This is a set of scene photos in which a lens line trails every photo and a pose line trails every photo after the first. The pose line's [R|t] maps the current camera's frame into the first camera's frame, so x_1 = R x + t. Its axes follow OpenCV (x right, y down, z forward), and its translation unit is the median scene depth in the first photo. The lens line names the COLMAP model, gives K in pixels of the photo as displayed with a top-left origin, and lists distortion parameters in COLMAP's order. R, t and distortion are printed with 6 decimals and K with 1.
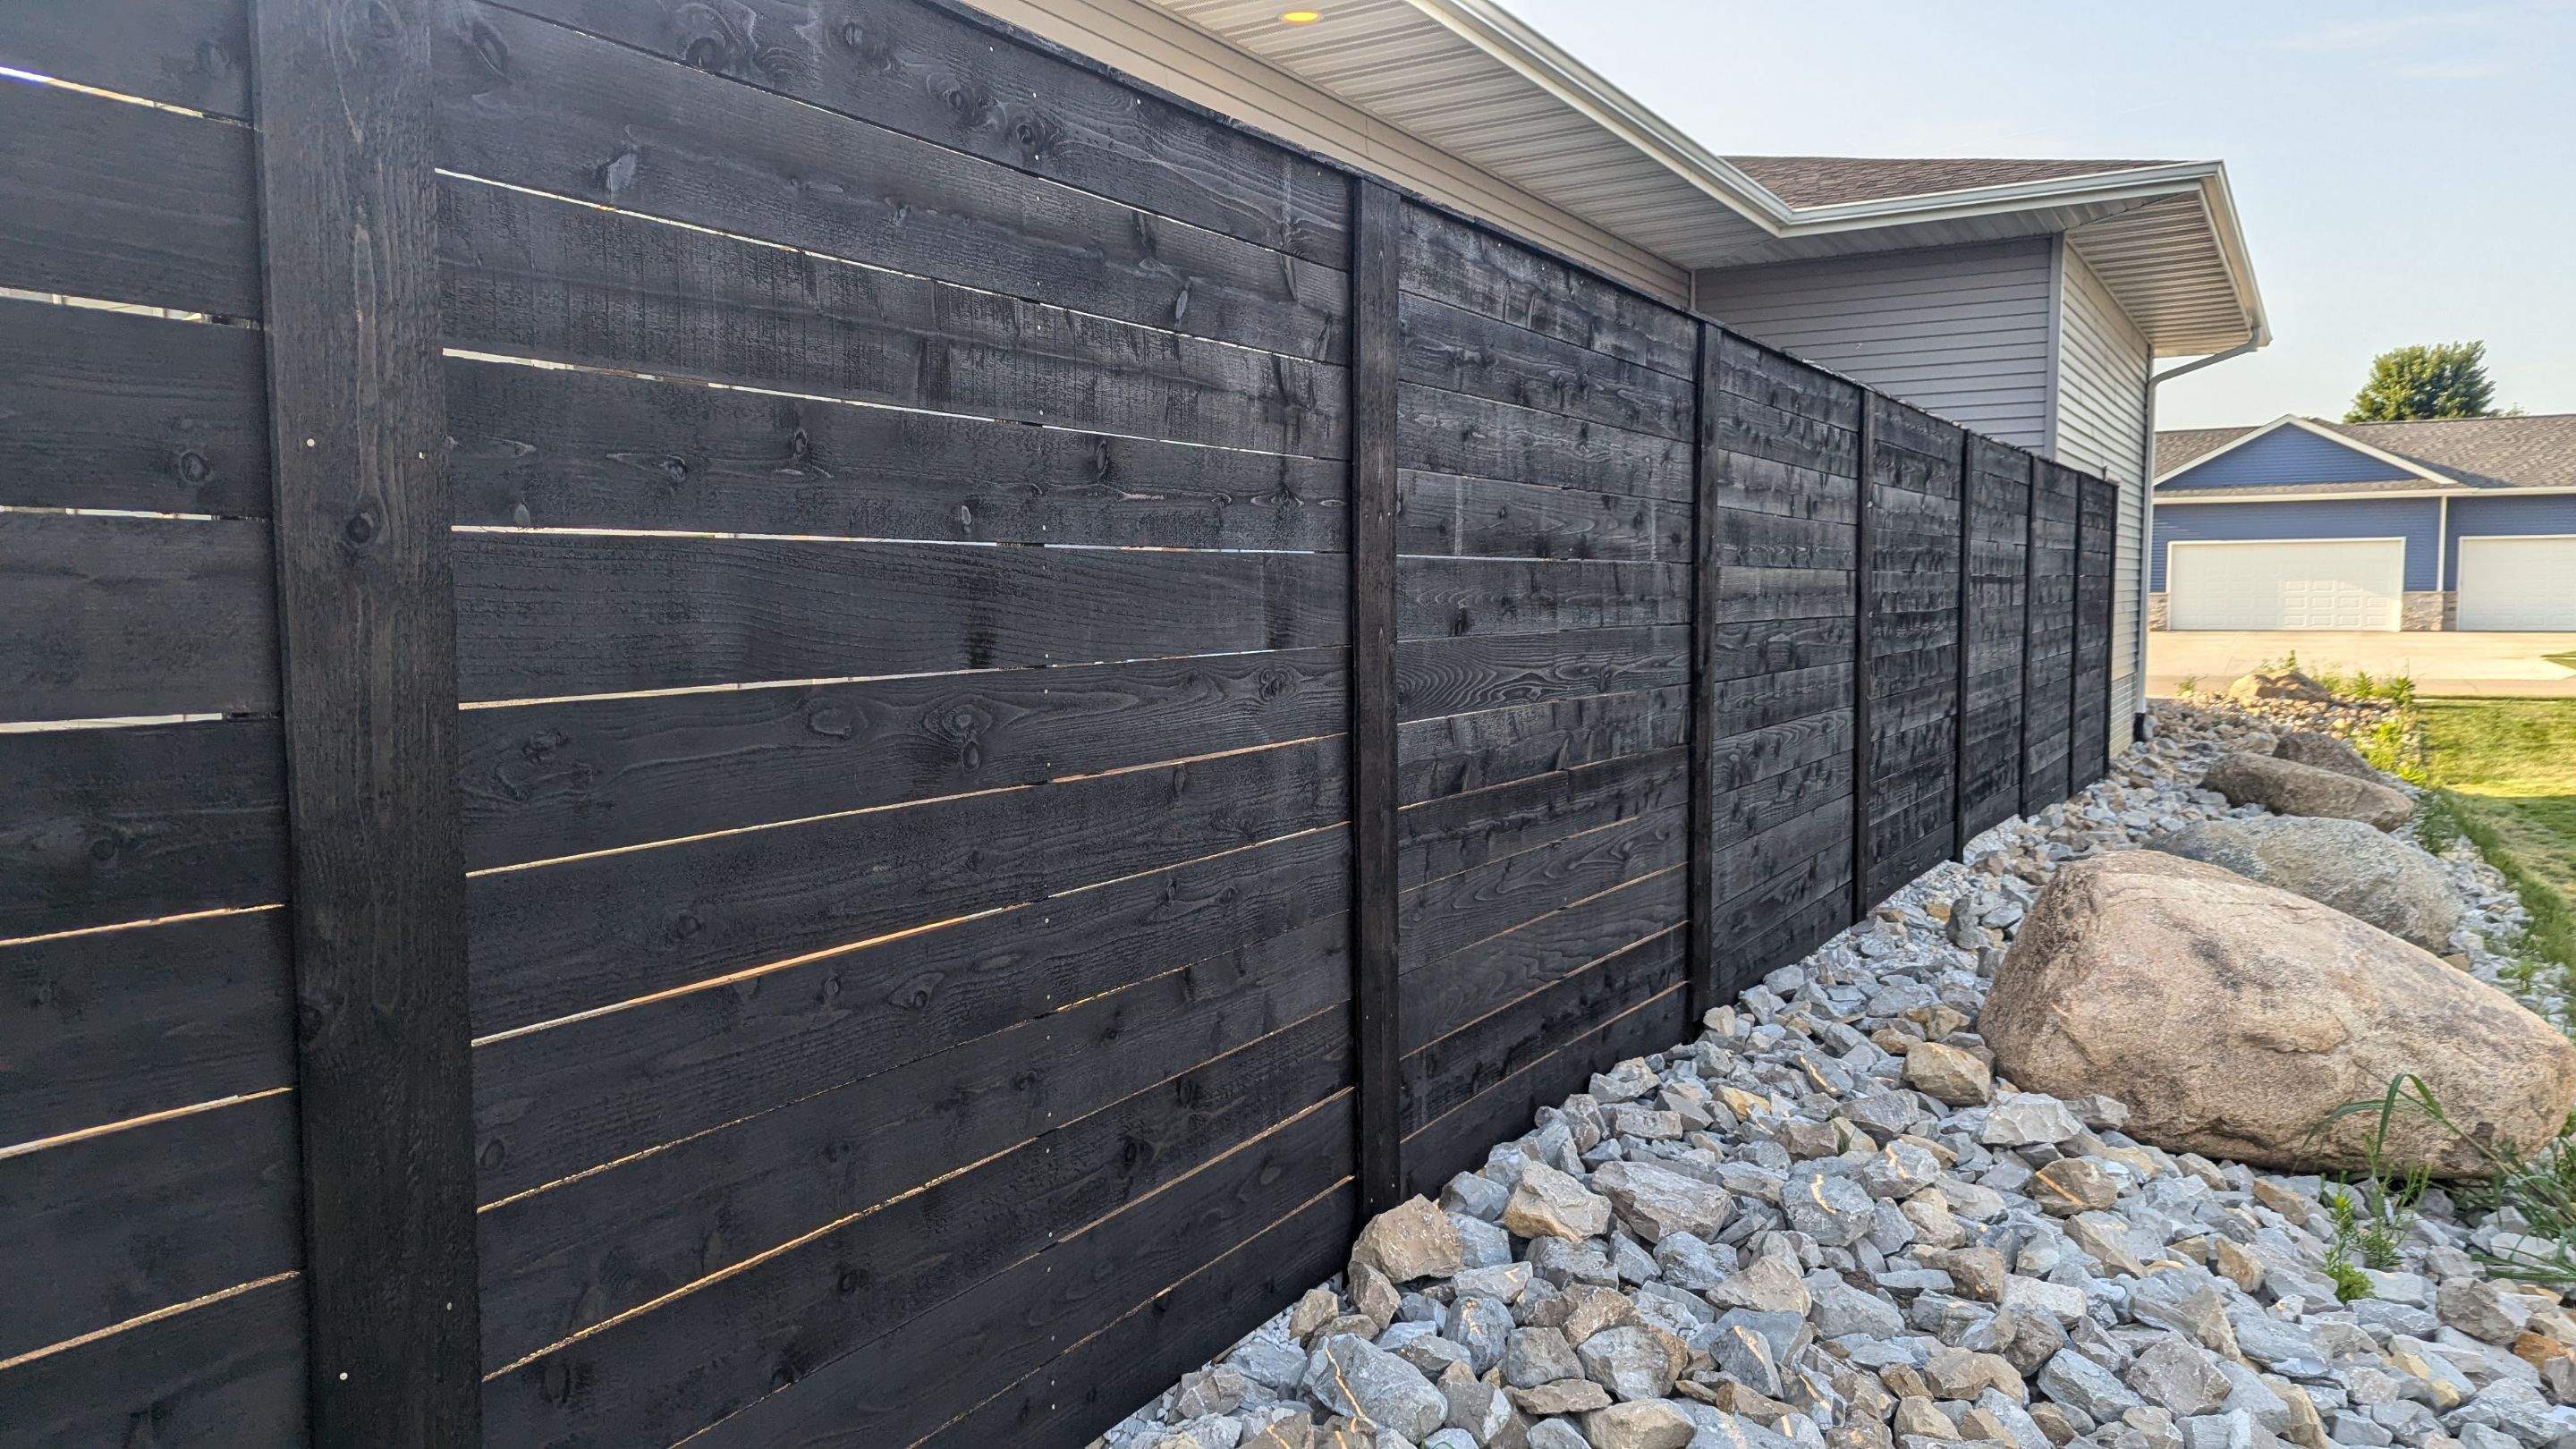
lens RADIAL K [[1767.1, 0, 1293.1], [0, 1767.1, 736.2], [0, 0, 1]] dist [0.038554, -0.029513]
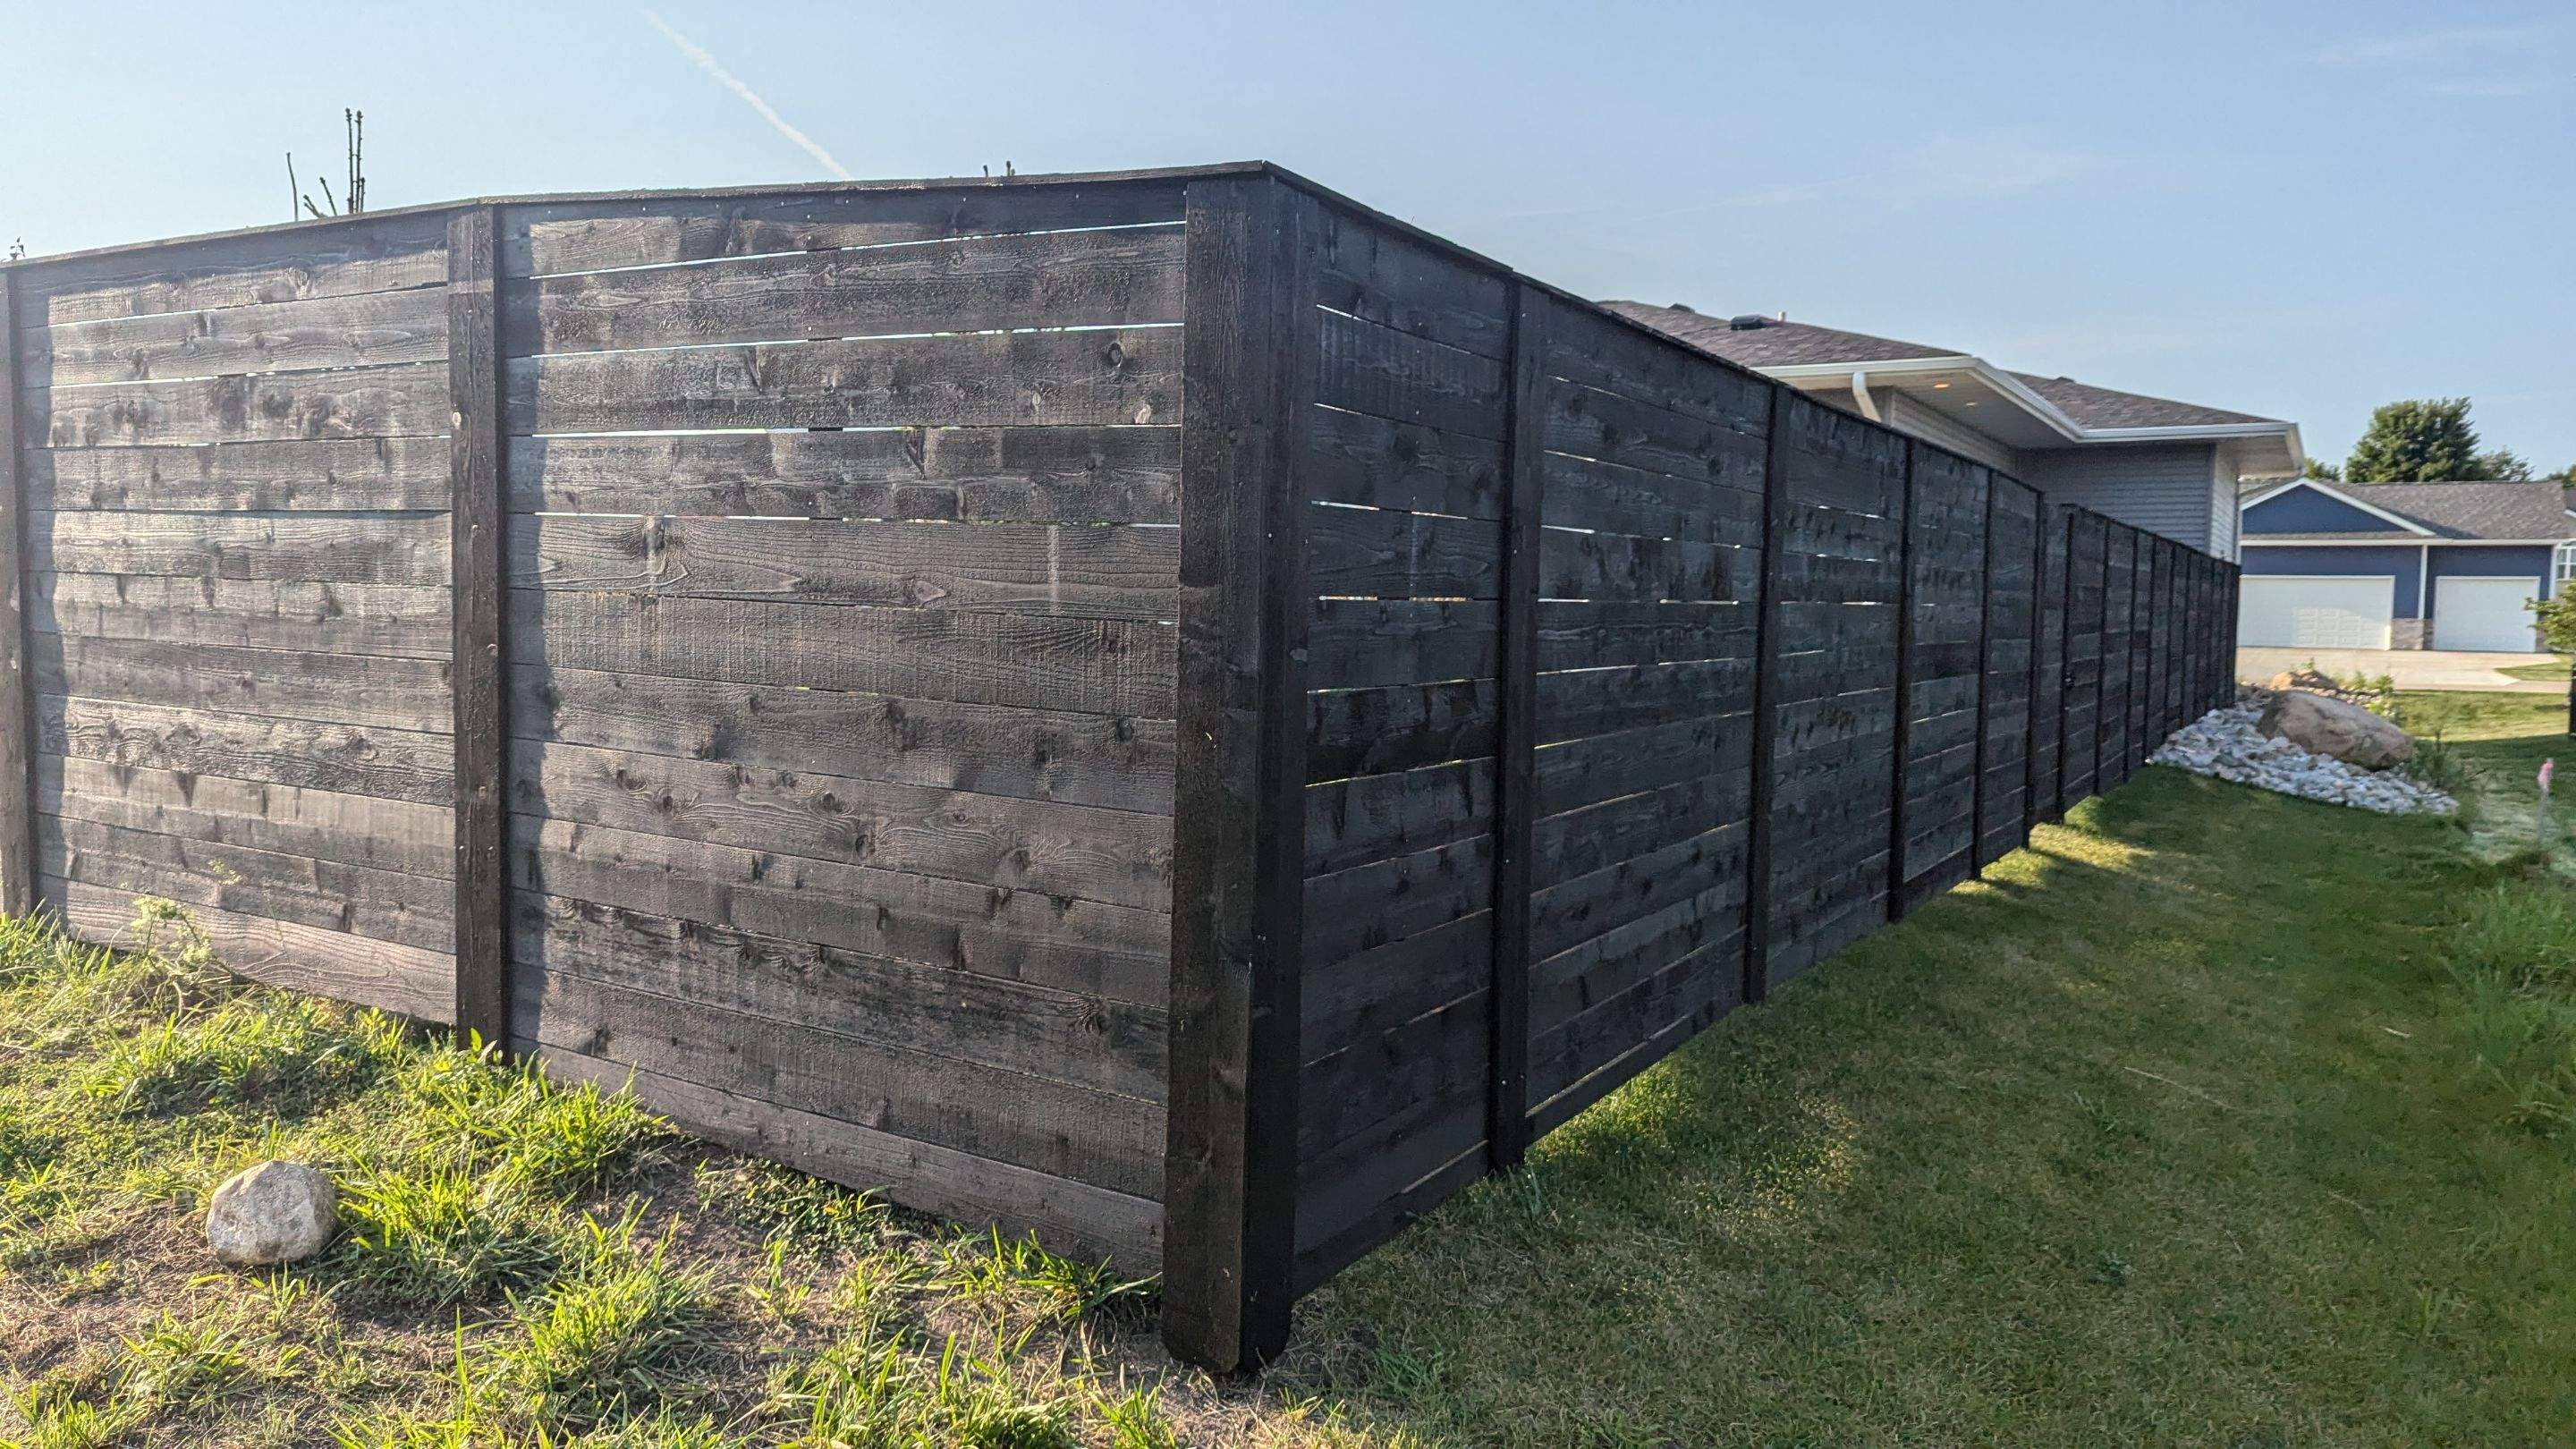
lens RADIAL K [[1767.1, 0, 1301.7], [0, 1767.1, 720.7], [0, 0, 1]] dist [0.038554, -0.029513]
pose [[0.999852, 0.016647, 0.004300, -0.178728], [-0.016590, 0.999778, -0.012989, 0.023661], [-0.004515, 0.012916, 0.999906, -0.299373]]
